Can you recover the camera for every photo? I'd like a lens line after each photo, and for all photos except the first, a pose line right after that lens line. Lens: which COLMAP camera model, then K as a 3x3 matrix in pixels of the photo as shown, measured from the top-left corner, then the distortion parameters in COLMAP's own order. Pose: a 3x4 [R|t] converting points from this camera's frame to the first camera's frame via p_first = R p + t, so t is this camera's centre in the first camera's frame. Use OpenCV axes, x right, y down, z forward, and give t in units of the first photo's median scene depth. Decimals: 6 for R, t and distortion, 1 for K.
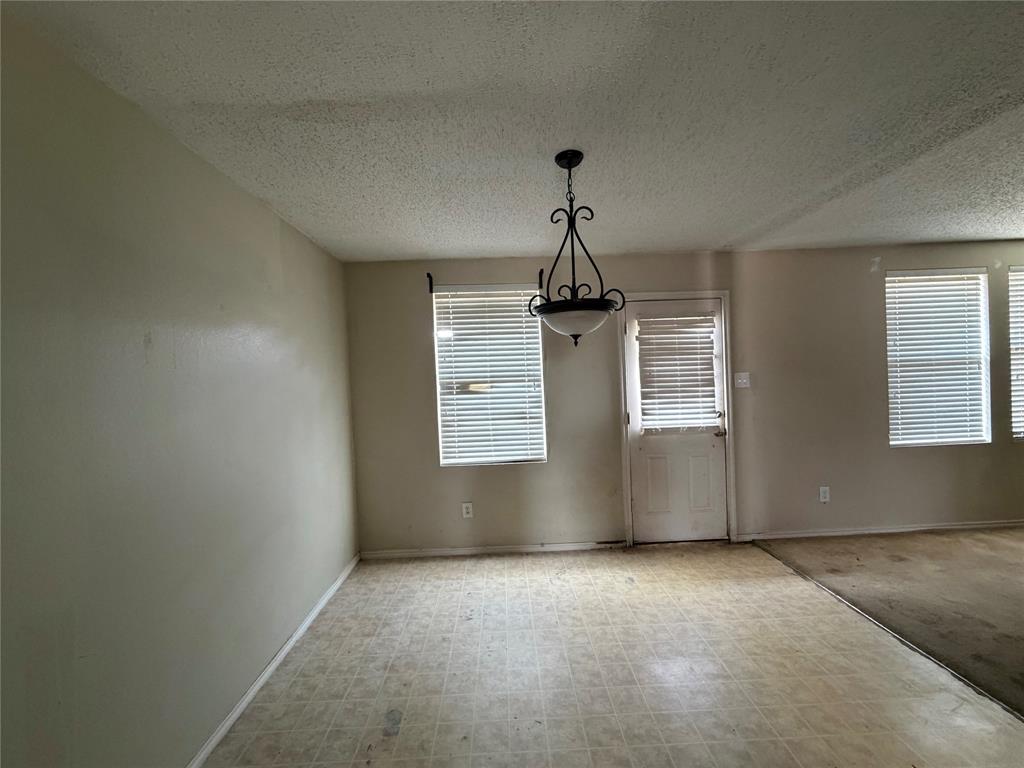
lens RADIAL K [[409.3, 0, 511.2], [0, 409.3, 385.0], [0, 0, 1]] dist [0.001468, 0.000056]
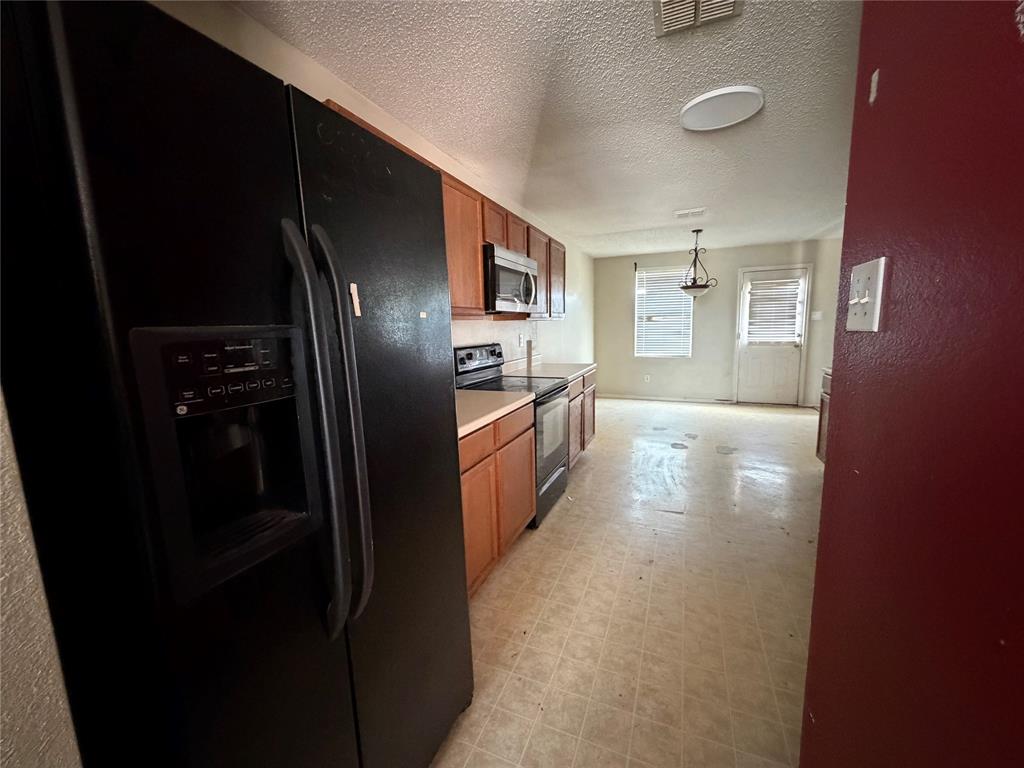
lens RADIAL K [[409.3, 0, 509.1], [0, 409.3, 383.8], [0, 0, 1]] dist [0.001468, 0.000056]
pose [[0.910083, 0.075224, -0.407542, 0.106043], [-0.017173, 0.989389, 0.144273, 0.046254], [0.414070, -0.124302, 0.901718, -1.171094]]
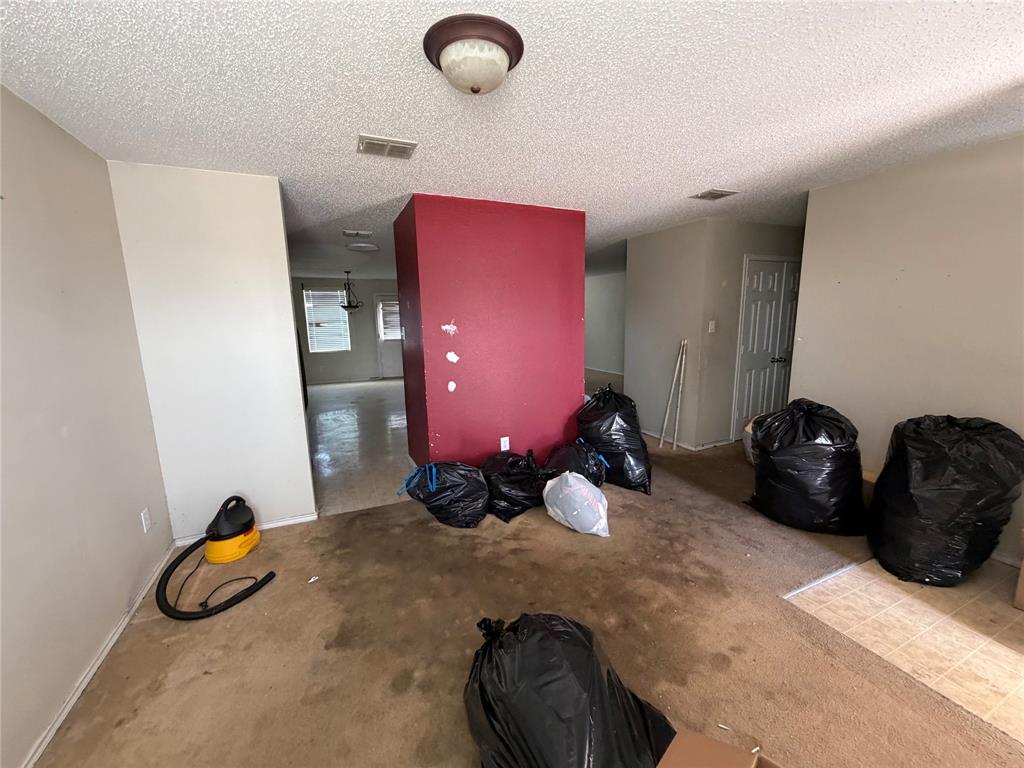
lens RADIAL K [[409.3, 0, 515.4], [0, 409.3, 382.9], [0, 0, 1]] dist [0.001468, 0.000056]
pose [[0.918863, -0.042075, 0.392328, 0.012489], [-0.012917, 0.990558, 0.136485, 0.000947], [-0.394366, -0.130478, 0.909643, -2.149049]]
